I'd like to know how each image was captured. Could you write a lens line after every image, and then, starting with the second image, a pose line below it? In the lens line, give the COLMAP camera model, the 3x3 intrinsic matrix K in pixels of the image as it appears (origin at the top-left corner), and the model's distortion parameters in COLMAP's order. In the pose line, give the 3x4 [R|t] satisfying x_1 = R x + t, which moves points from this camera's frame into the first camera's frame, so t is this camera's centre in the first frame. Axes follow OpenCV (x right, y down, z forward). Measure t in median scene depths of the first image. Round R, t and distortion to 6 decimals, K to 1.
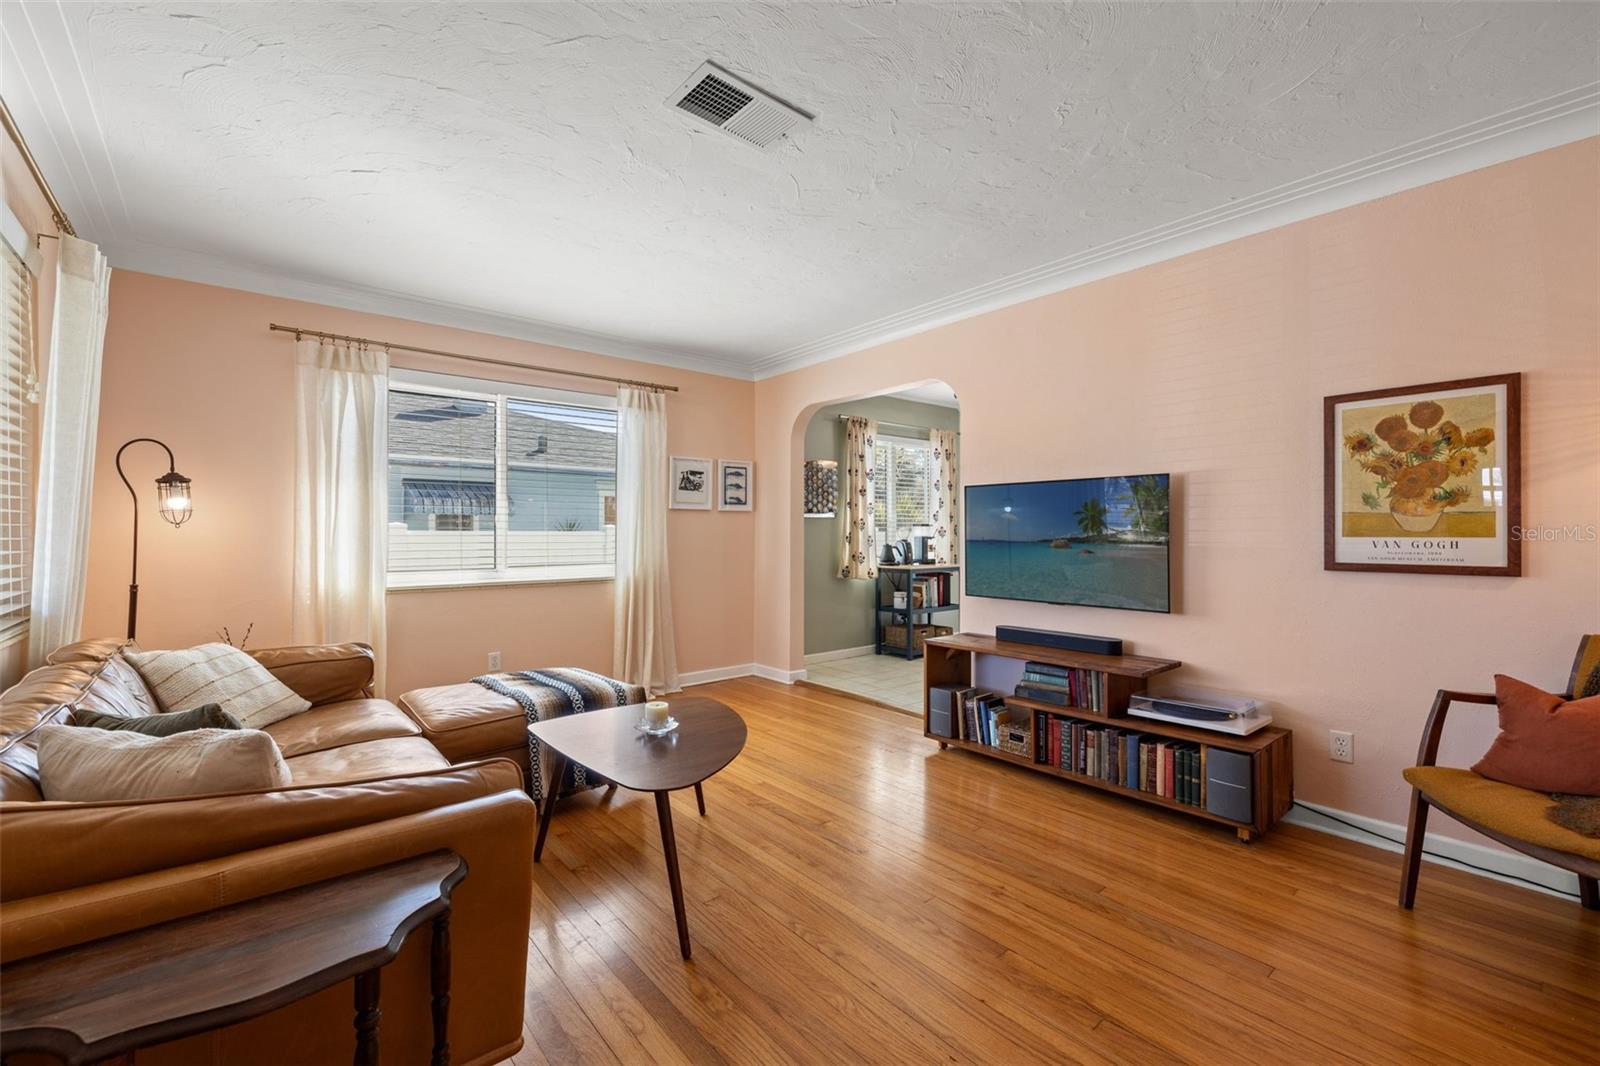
lens RADIAL K [[673.0, 0, 802.2], [0, 673.0, 520.0], [0, 0, 1]] dist [0.001076, 0.000458]
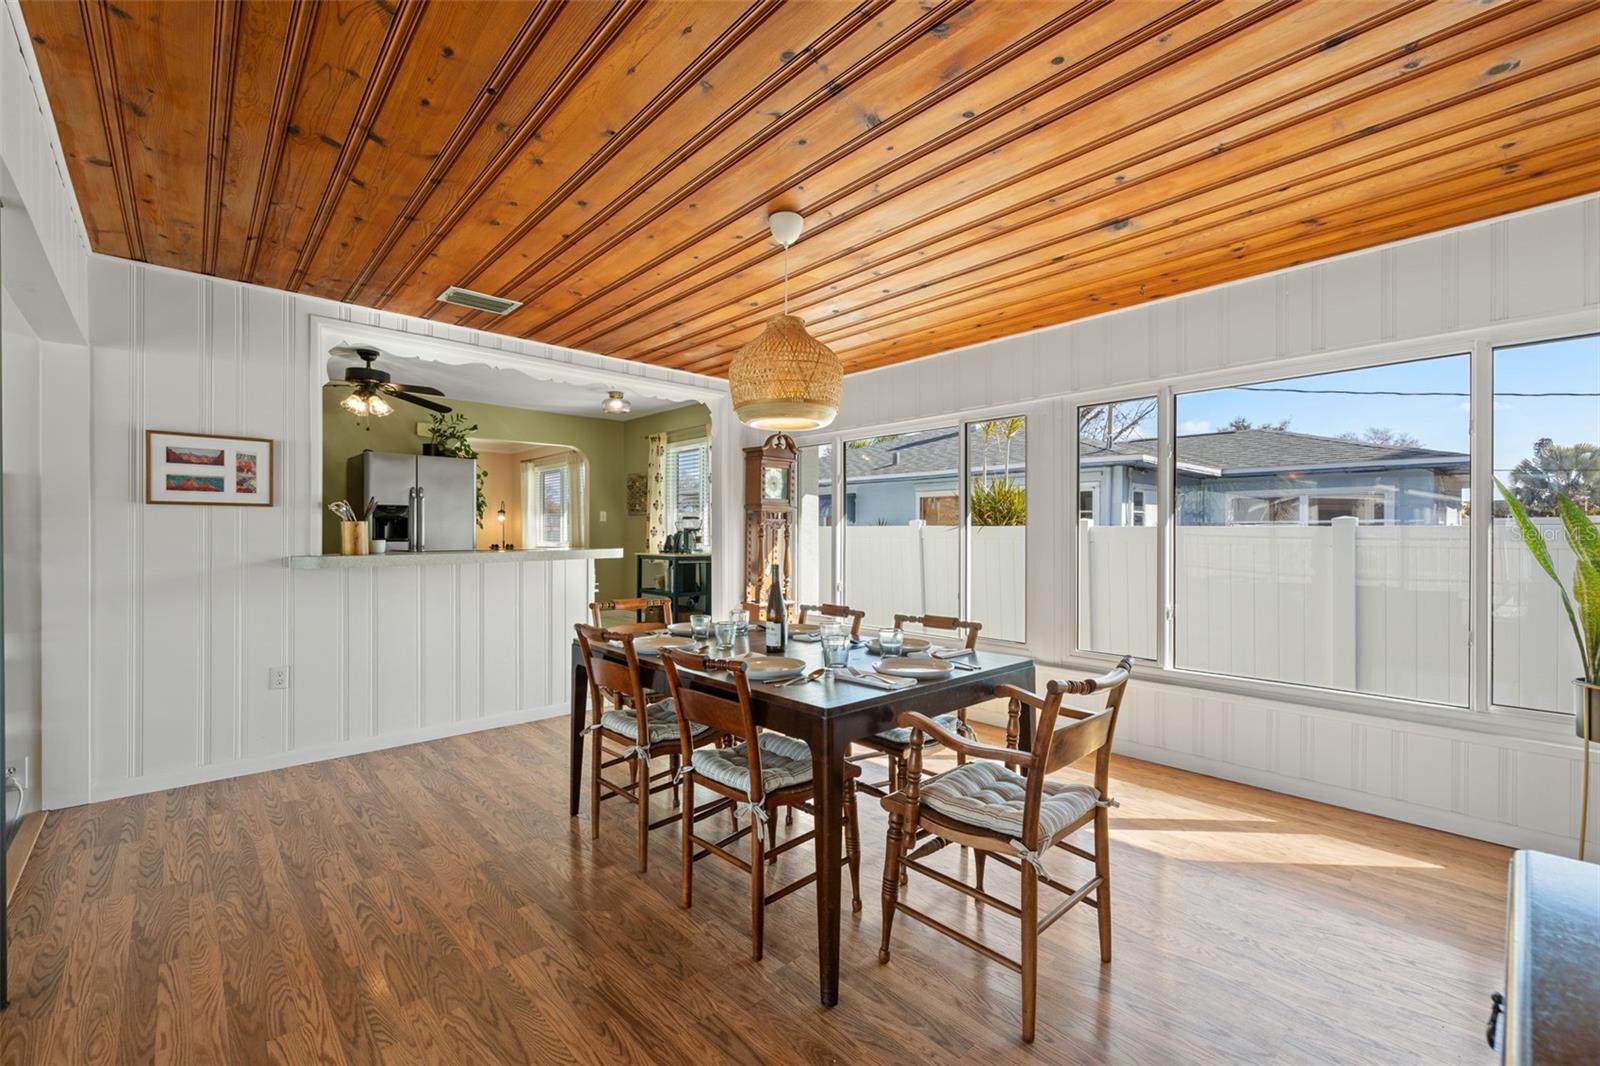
lens RADIAL K [[667.1, 0, 795.7], [0, 667.1, 529.8], [0, 0, 1]] dist [0.001560, 0.000284]
pose [[0.043867, -0.004696, -0.999026, 1.774108], [0.019228, 0.999808, -0.003855, 0.048574], [0.998852, -0.019040, 0.043949, 1.581009]]
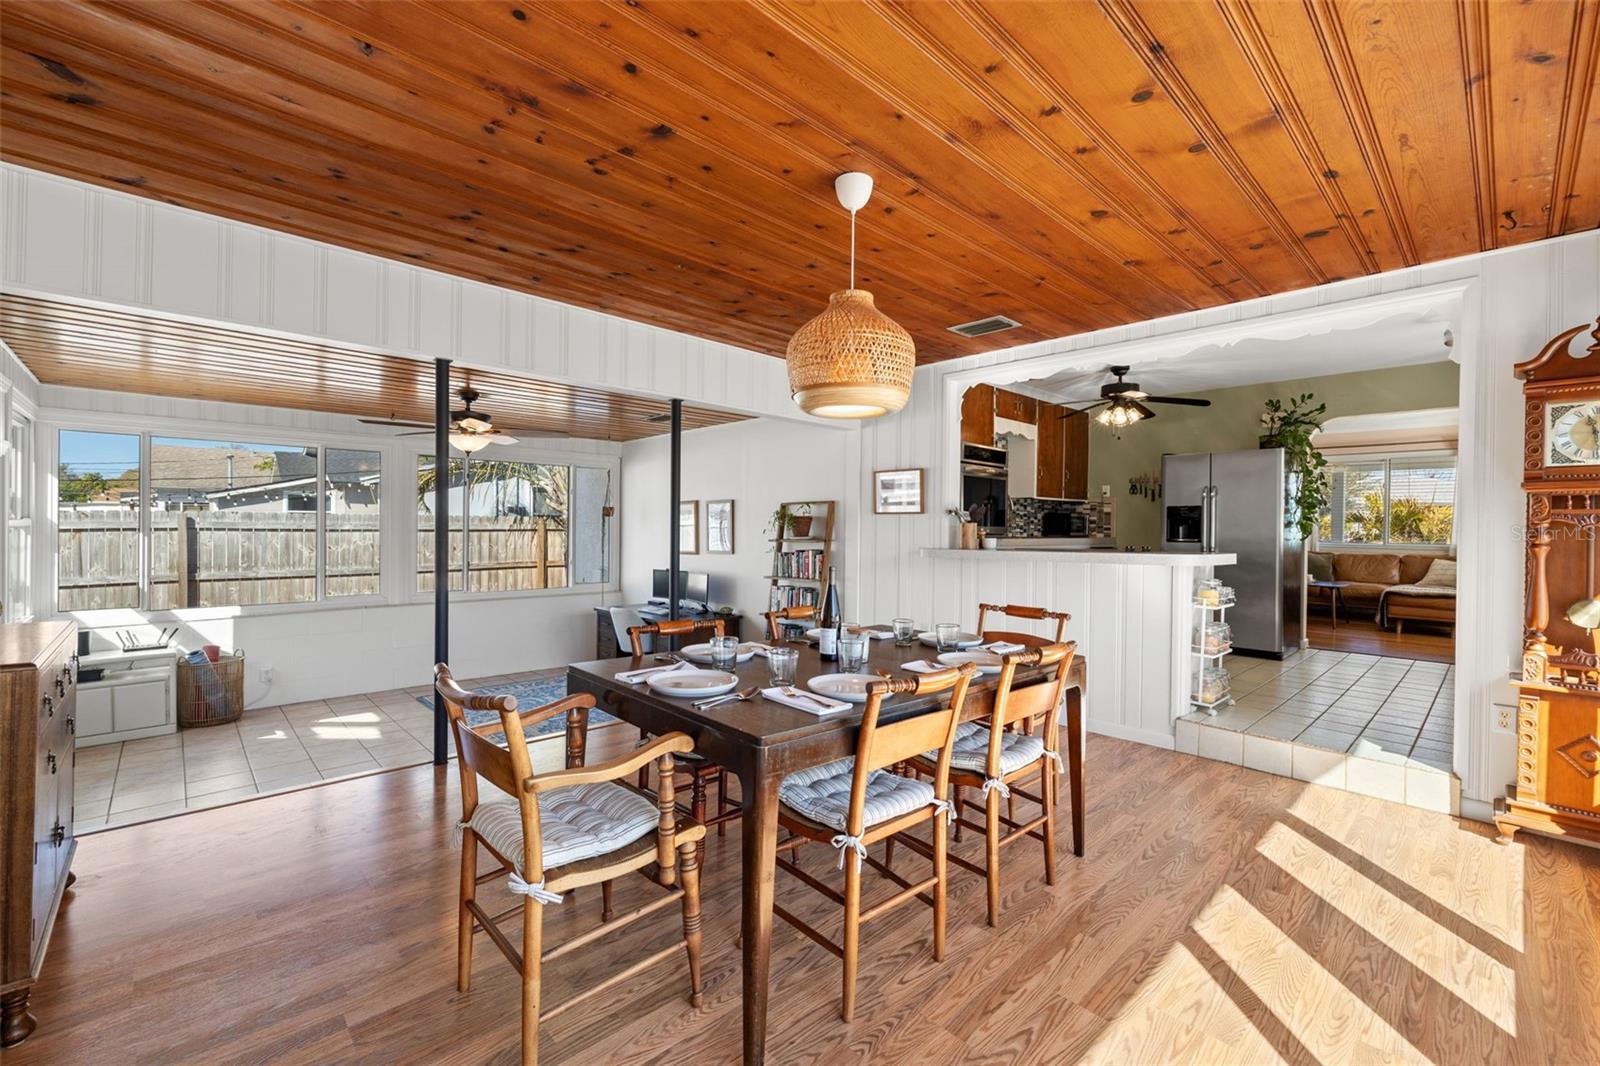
lens RADIAL K [[669.3, 0, 795.1], [0, 669.3, 542.6], [0, 0, 1]] dist [-0.000108, 0.000074]
pose [[-0.998485, -0.007496, -0.054509, 1.282752], [-0.007554, 0.999971, 0.000851, 0.056366], [0.054501, 0.001262, -0.998513, 2.108131]]
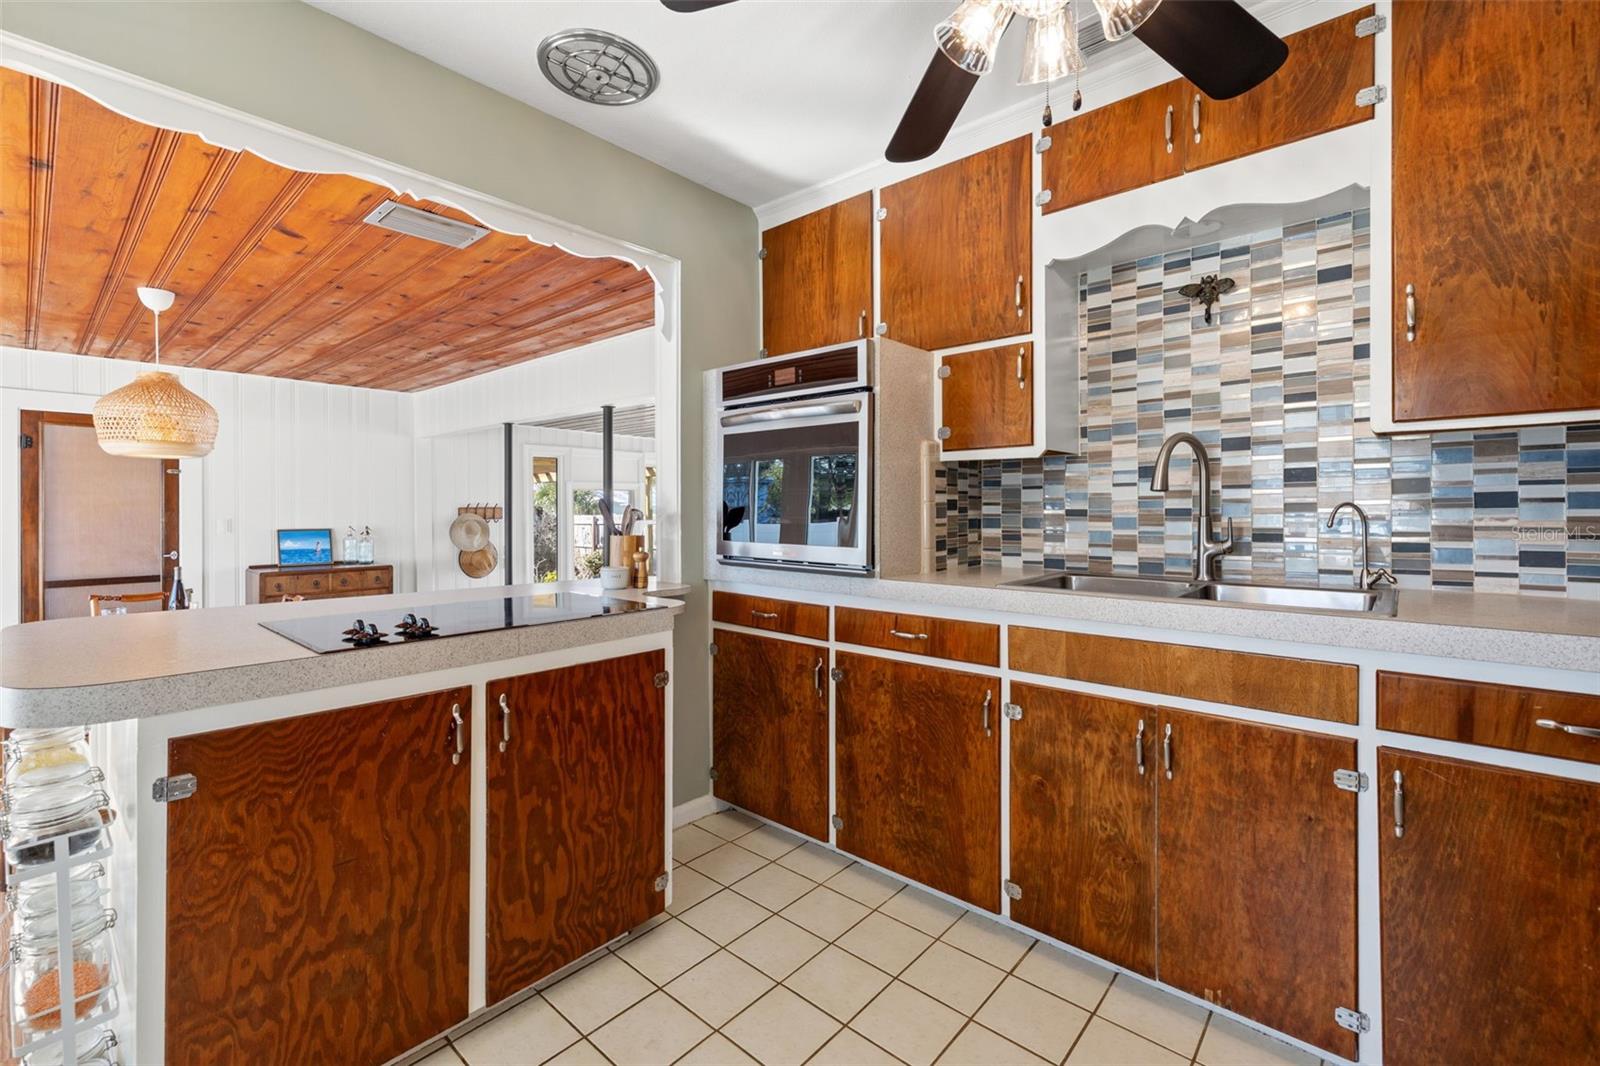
lens RADIAL K [[685.3, 0, 800.8], [0, 685.3, 512.4], [0, 0, 1]] dist [0.002283, 0.000471]
pose [[-0.151190, -0.003575, 0.988498, 0.393732], [-0.017674, 0.999843, 0.000912, 0.003984], [-0.988347, -0.017333, -0.151229, 1.038103]]
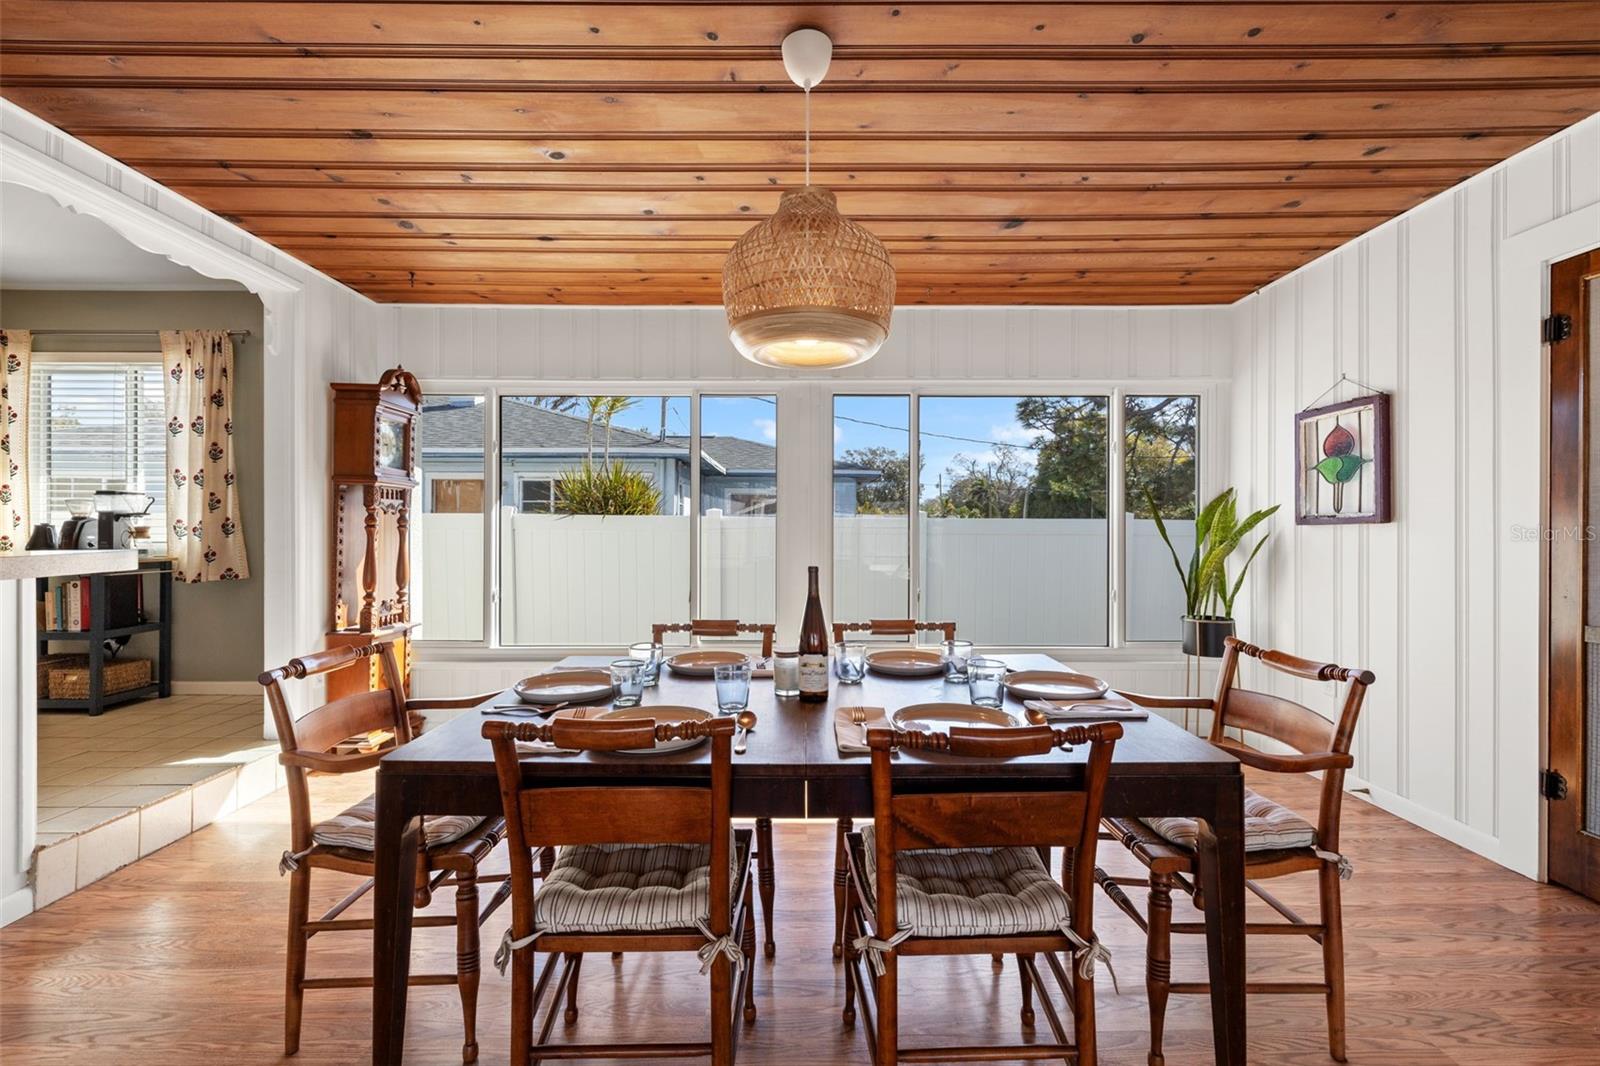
lens RADIAL K [[667.1, 0, 795.7], [0, 667.1, 529.8], [0, 0, 1]] dist [0.001560, 0.000284]
pose [[0.770009, 0.006628, -0.637998, 1.448750], [0.010005, 0.999698, 0.022460, 0.046381], [0.637954, -0.023677, 0.769710, 1.304915]]
